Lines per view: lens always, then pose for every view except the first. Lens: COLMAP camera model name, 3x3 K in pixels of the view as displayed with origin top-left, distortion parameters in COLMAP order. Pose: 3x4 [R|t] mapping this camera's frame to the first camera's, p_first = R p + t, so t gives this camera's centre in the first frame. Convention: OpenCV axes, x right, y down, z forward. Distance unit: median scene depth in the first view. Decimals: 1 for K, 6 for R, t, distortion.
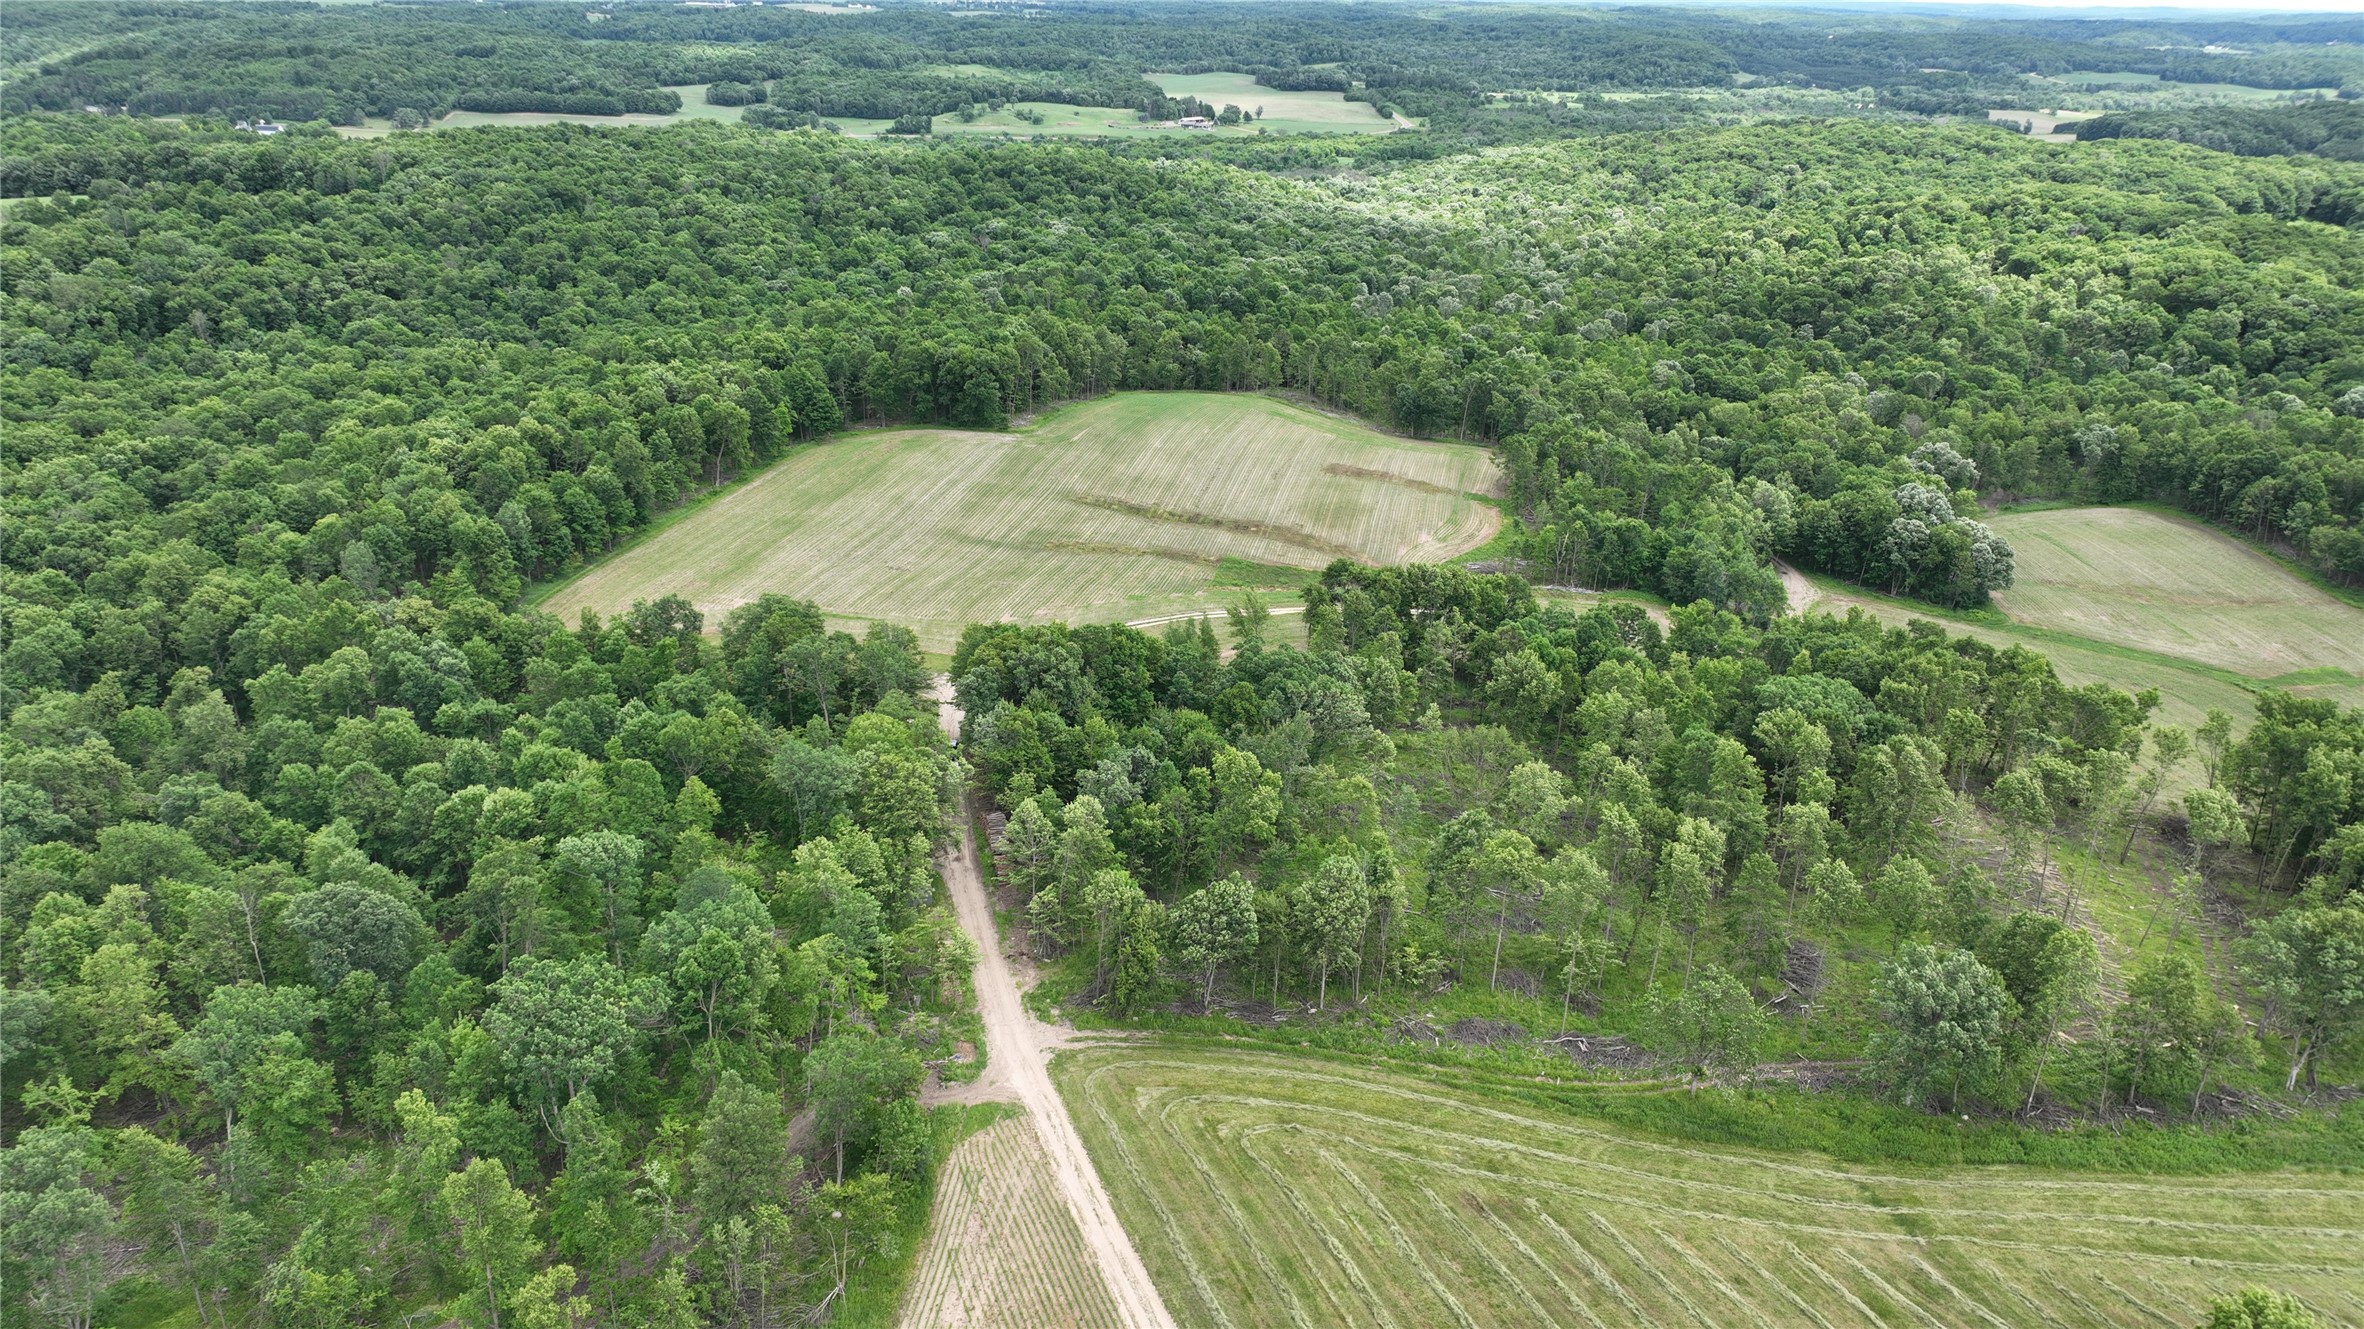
lens RADIAL K [[1659.1, 0, 1174.9], [0, 1659.1, 662.8], [0, 0, 1]] dist [-0.006355, 0.021227]
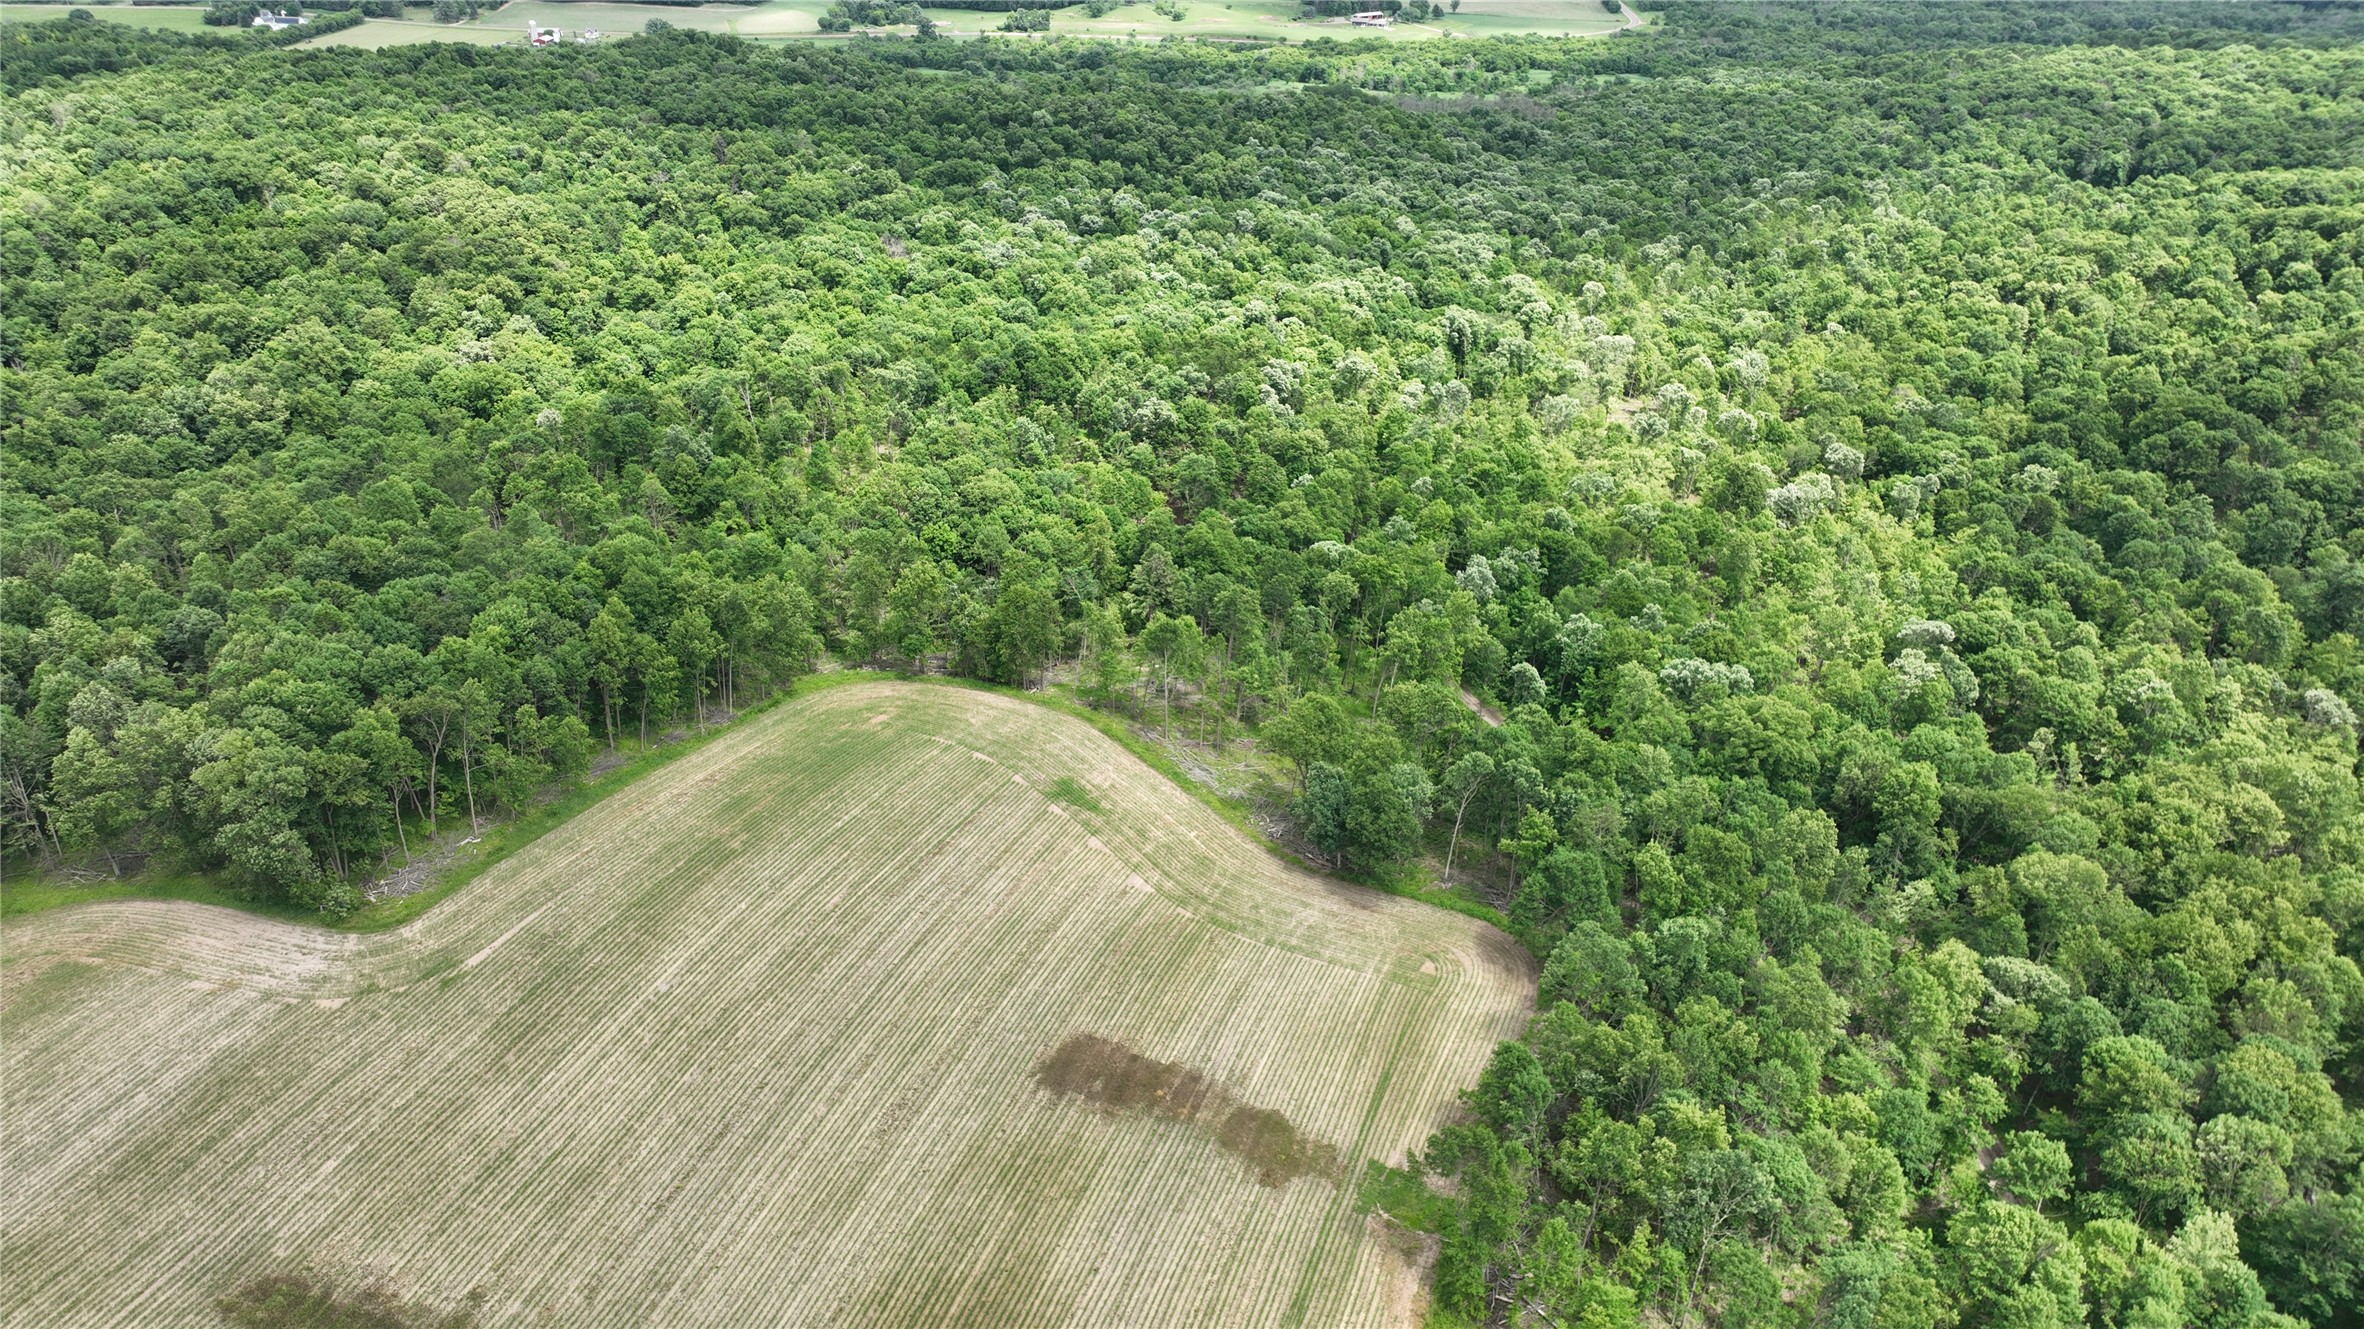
lens RADIAL K [[1659.1, 0, 1183.4], [0, 1659.1, 659.9], [0, 0, 1]] dist [-0.006355, 0.021227]
pose [[0.990457, 0.057638, -0.125190, 0.068544], [-0.048812, 0.996176, 0.072463, -0.100730], [0.128888, -0.065661, 0.989483, 0.236199]]
